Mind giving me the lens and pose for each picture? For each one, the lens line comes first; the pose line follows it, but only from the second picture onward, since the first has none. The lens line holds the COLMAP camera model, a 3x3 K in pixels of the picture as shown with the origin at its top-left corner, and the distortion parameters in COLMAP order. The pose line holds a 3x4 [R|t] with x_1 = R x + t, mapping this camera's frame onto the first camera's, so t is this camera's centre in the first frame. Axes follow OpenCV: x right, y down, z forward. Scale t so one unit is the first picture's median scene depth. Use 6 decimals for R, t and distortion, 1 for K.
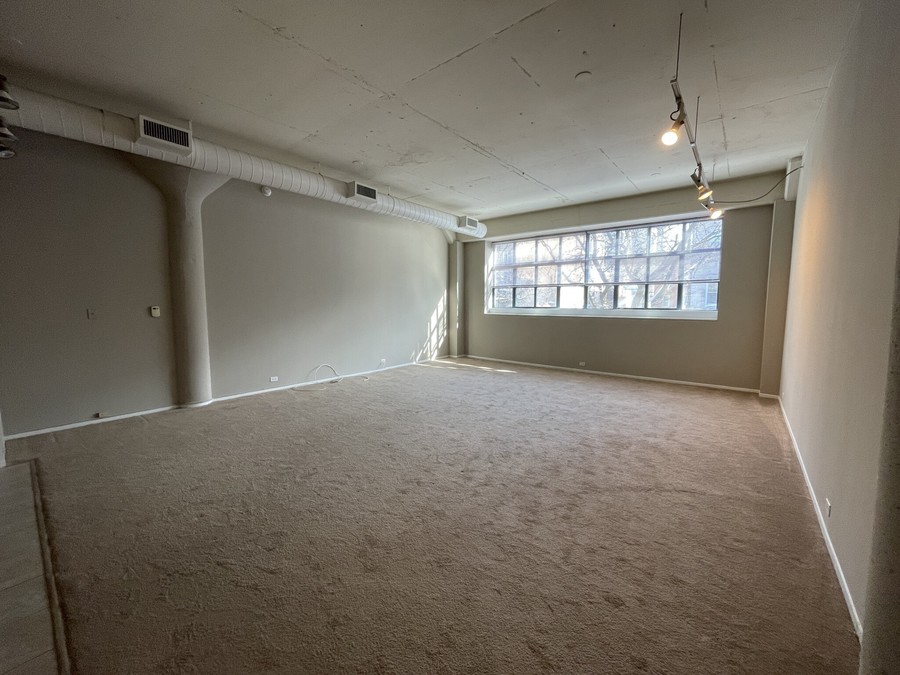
lens RADIAL K [[360.2, 0, 448.3], [0, 360.2, 337.2], [0, 0, 1]] dist [-0.000031, 0.000006]
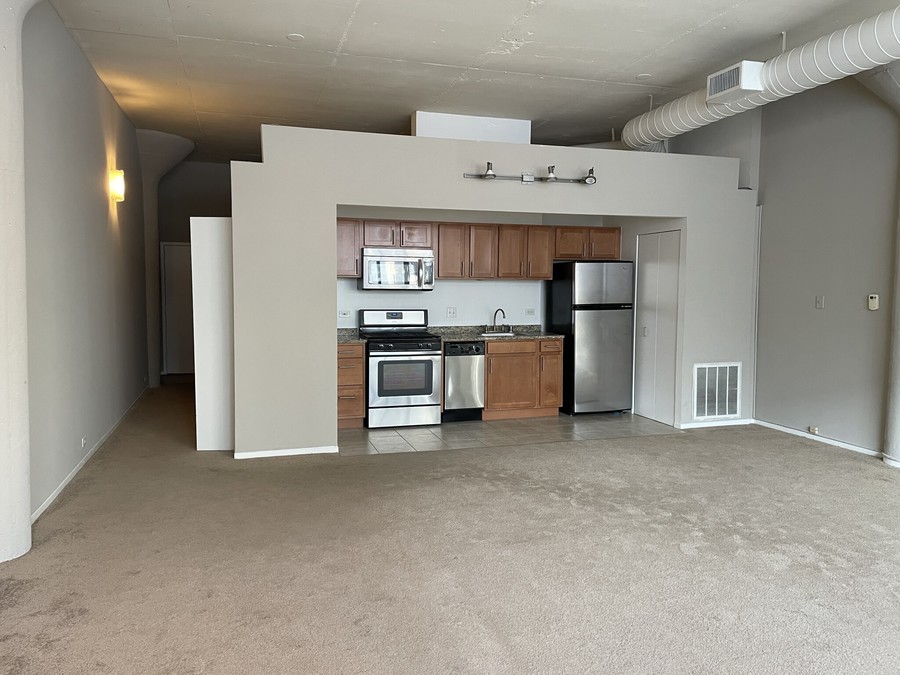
lens RADIAL K [[684.9, 0, 449.5], [0, 684.9, 335.0], [0, 0, 1]] dist [0.003042, 0.000931]
pose [[-0.558954, 0.057184, -0.827225, 0.676417], [-0.081836, 0.988944, 0.123660, -0.105121], [0.825151, 0.136817, -0.548094, 1.071197]]
